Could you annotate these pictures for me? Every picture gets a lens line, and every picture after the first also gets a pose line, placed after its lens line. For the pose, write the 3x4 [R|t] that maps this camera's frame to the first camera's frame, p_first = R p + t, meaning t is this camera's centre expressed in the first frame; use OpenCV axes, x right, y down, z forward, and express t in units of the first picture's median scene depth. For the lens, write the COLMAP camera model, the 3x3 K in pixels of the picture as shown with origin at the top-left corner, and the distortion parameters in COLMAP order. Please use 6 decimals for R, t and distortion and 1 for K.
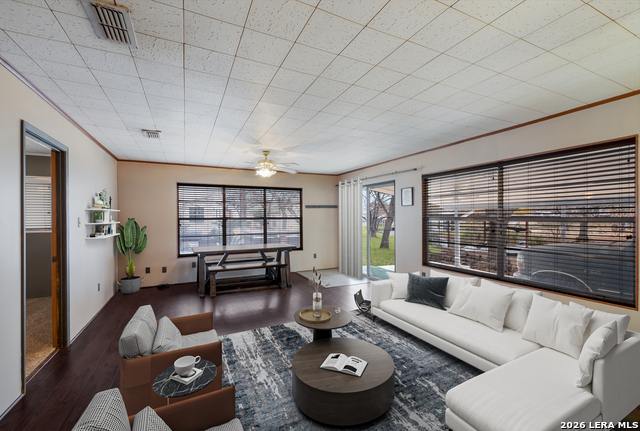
lens RADIAL K [[266.0, 0, 318.8], [0, 266.0, 217.6], [0, 0, 1]] dist [-0.005146, -0.000057]
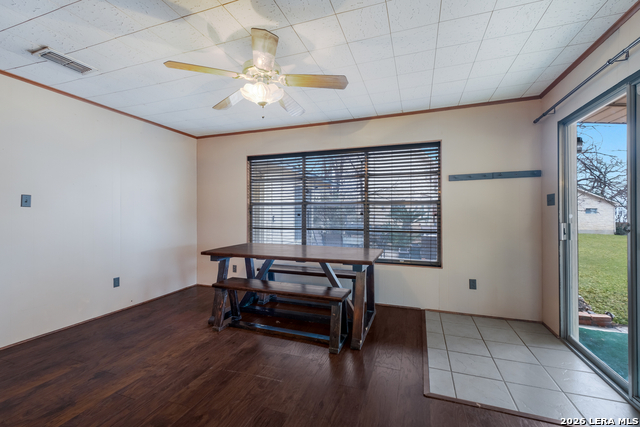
lens RADIAL K [[276.8, 0, 318.1], [0, 276.8, 210.1], [0, 0, 1]] dist [0.013861, -0.001750]
pose [[0.698744, 0.000301, -0.715372, 0.163183], [-0.007048, 0.999954, -0.006464, 0.024449], [0.715337, 0.009558, 0.698714, 0.551468]]
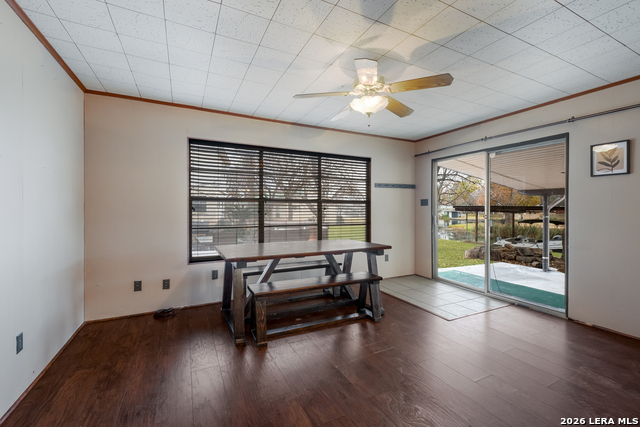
lens RADIAL K [[276.8, 0, 319.4], [0, 276.8, 207.9], [0, 0, 1]] dist [0.013861, -0.001750]
pose [[0.999706, 0.009231, 0.022426, -0.235386], [-0.009053, 0.999927, -0.008035, 0.026703], [-0.022499, 0.007830, 0.999716, 0.342384]]
